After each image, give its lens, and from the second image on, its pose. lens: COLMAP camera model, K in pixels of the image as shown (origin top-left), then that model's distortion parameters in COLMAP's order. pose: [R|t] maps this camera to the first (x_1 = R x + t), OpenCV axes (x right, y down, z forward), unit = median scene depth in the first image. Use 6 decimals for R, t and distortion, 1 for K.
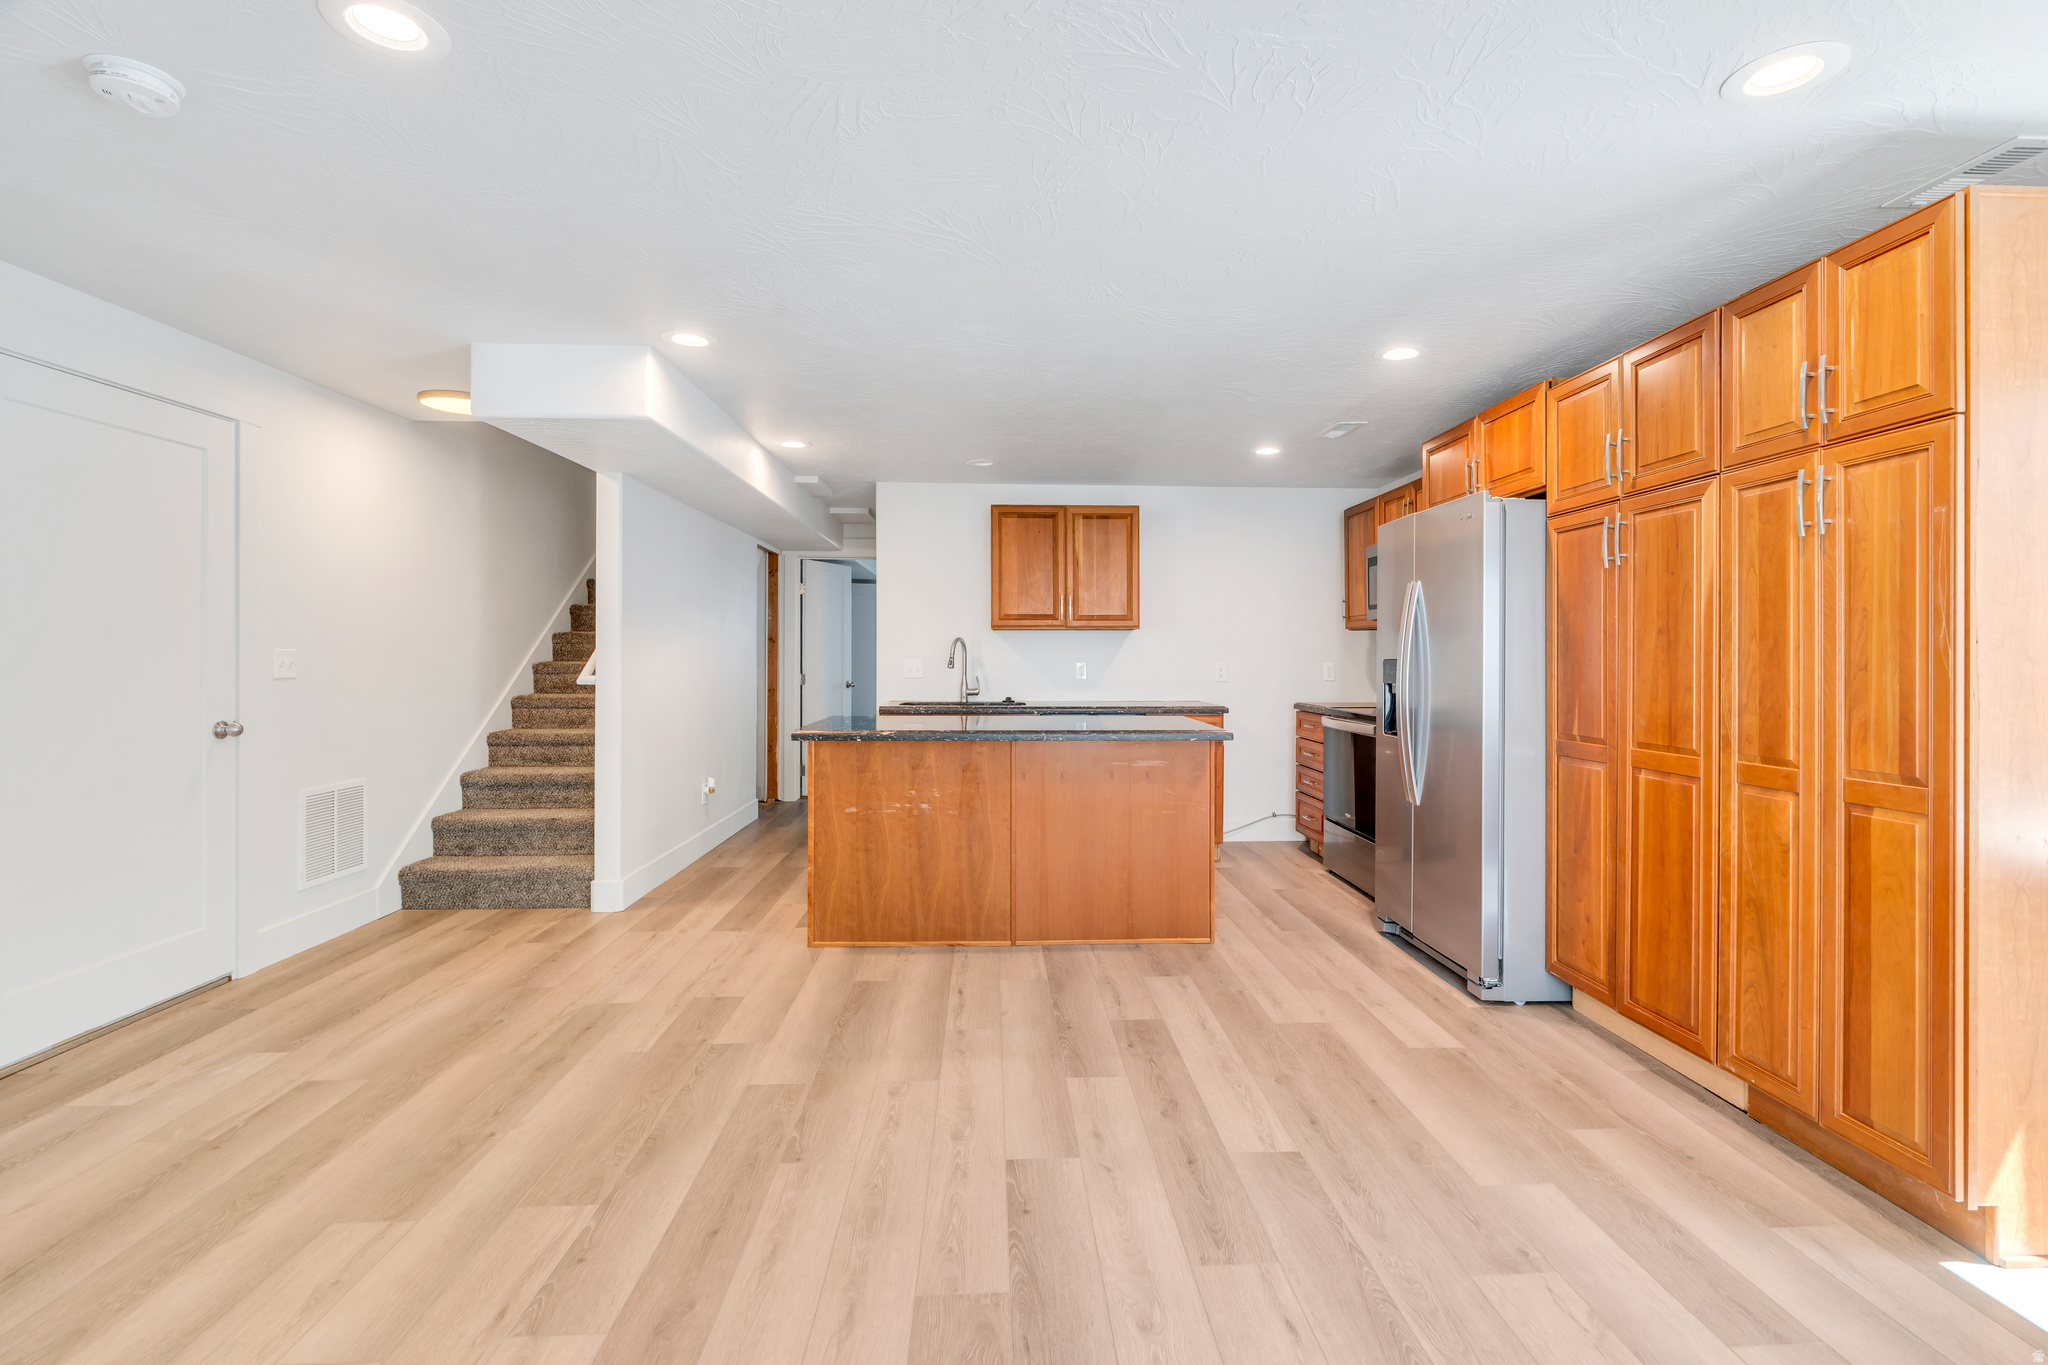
lens RADIAL K [[927.3, 0, 1023.5], [0, 927.3, 671.6], [0, 0, 1]] dist [0.000532, 0.000206]
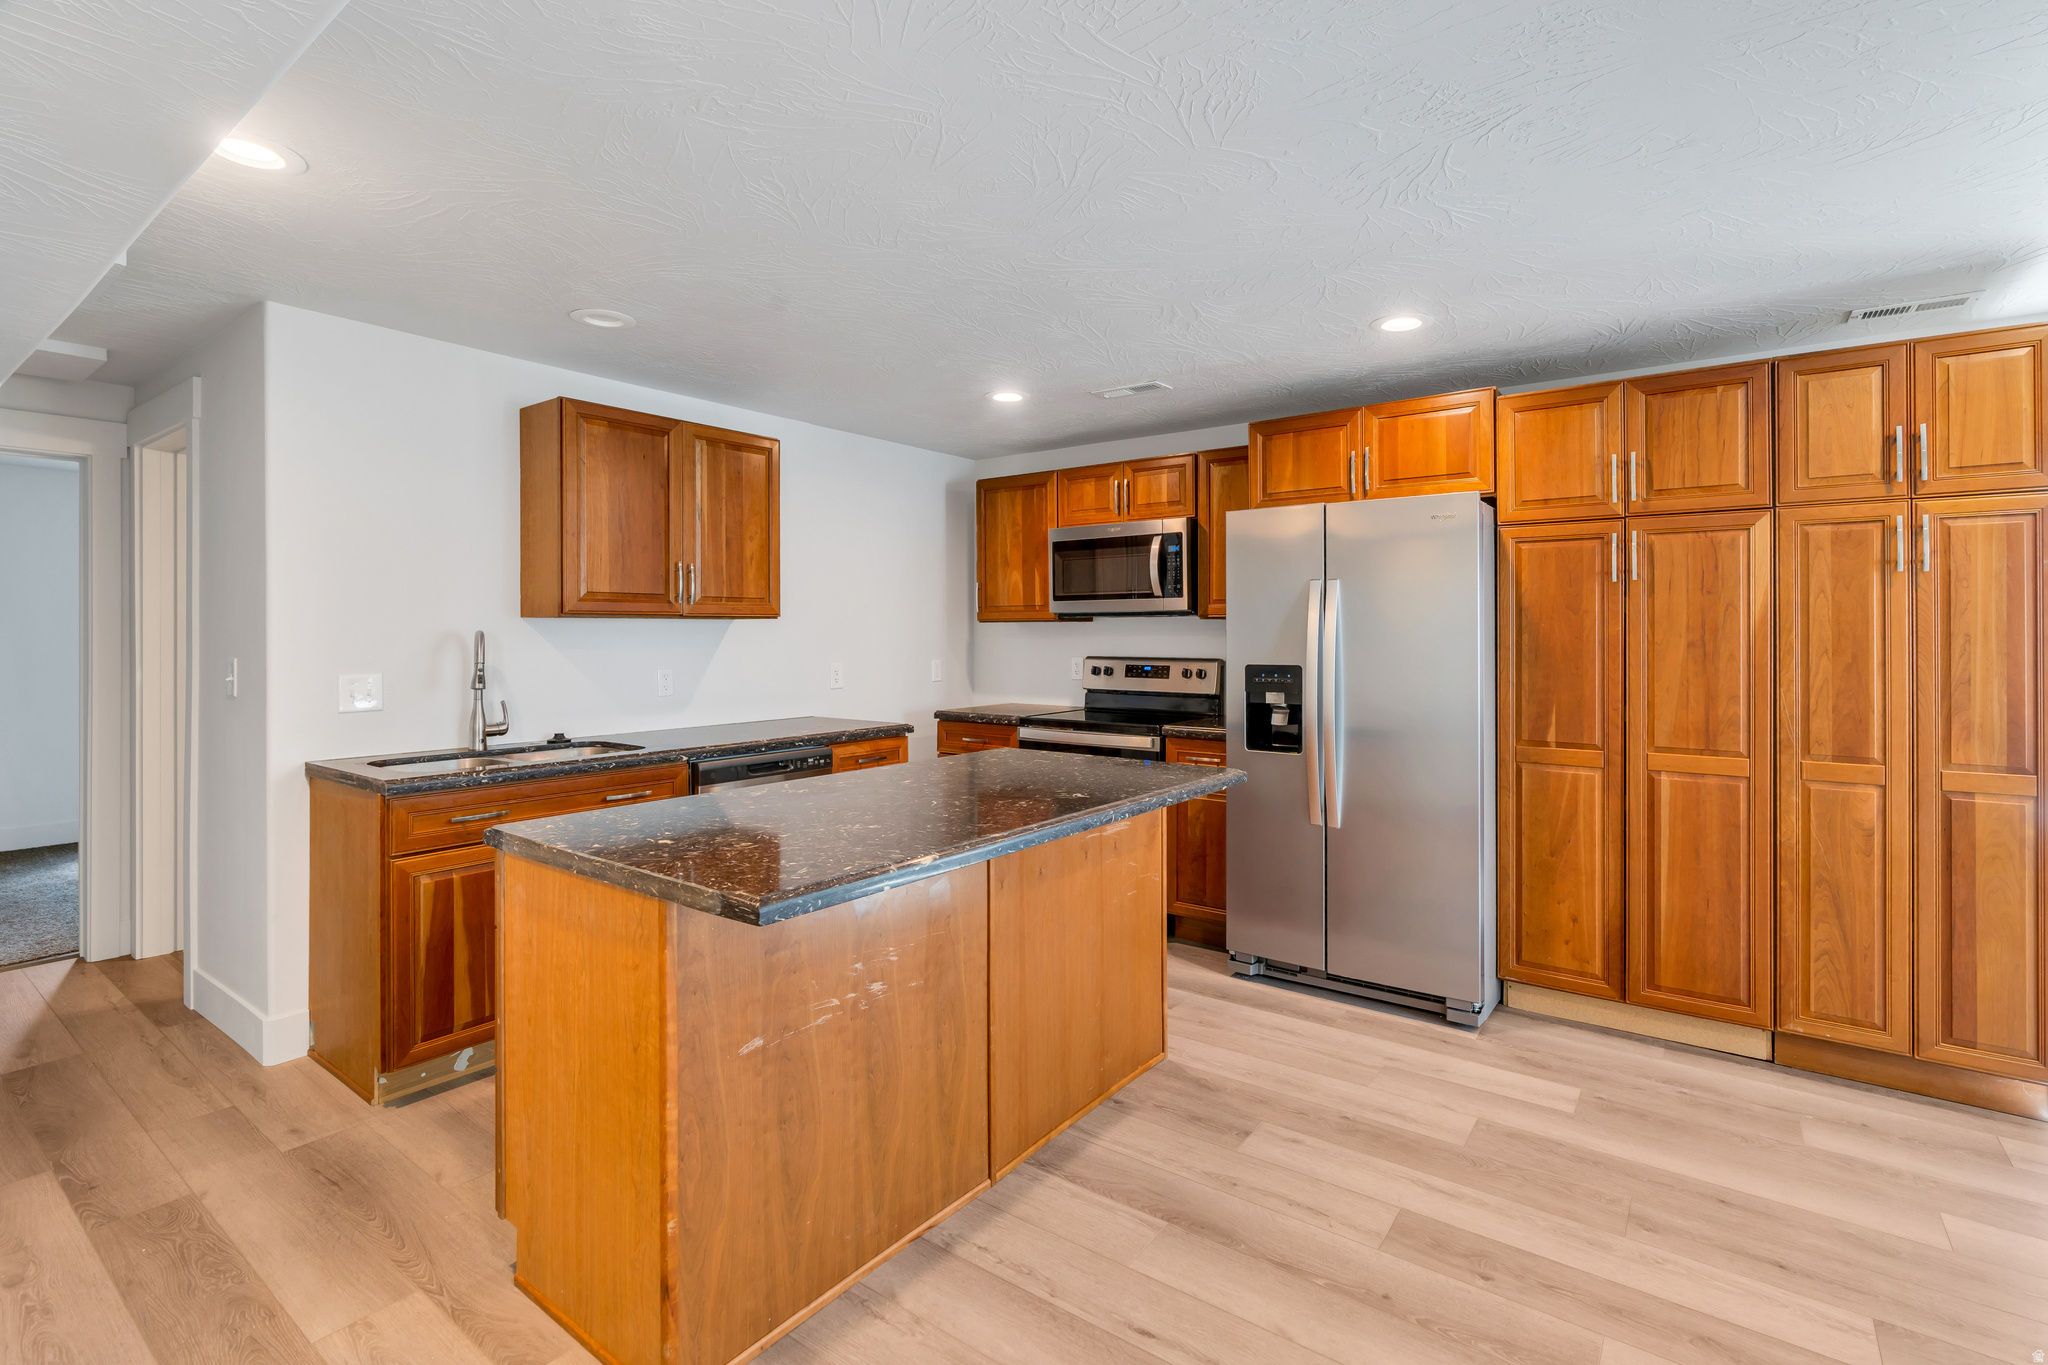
lens RADIAL K [[950.7, 0, 1027.2], [0, 950.7, 640.5], [0, 0, 1]] dist [-0.001988, 0.000120]
pose [[0.625535, -0.009601, 0.780137, -0.591149], [0.014353, 0.999897, 0.000796, -0.052993], [-0.780064, 0.010700, 0.625608, 0.801491]]
